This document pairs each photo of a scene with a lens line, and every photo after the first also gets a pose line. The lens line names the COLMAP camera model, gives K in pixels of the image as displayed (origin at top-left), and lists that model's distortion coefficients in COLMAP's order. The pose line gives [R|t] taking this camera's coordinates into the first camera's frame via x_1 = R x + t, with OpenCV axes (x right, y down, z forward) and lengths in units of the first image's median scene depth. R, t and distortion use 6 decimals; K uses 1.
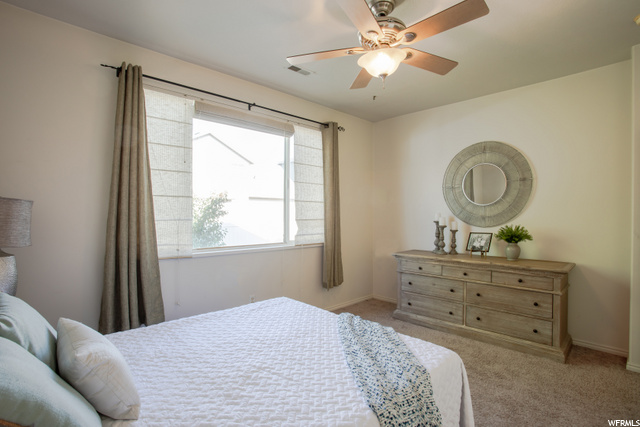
lens RADIAL K [[321.1, 0, 320.0], [0, 321.1, 213.5], [0, 0, 1]] dist [-0.004806, 0.000064]
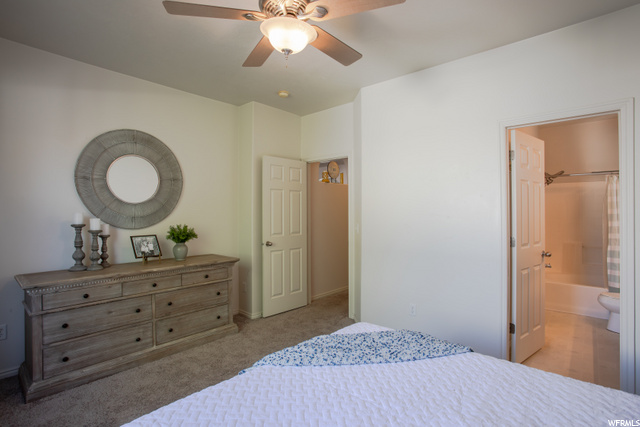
lens RADIAL K [[321.1, 0, 320.0], [0, 321.1, 213.5], [0, 0, 1]] dist [-0.004806, 0.000064]
pose [[-0.080846, 0.001121, 0.996726, -0.419866], [-0.003947, 0.999991, -0.001445, 0.000594], [-0.996719, -0.004051, -0.080841, 0.634074]]
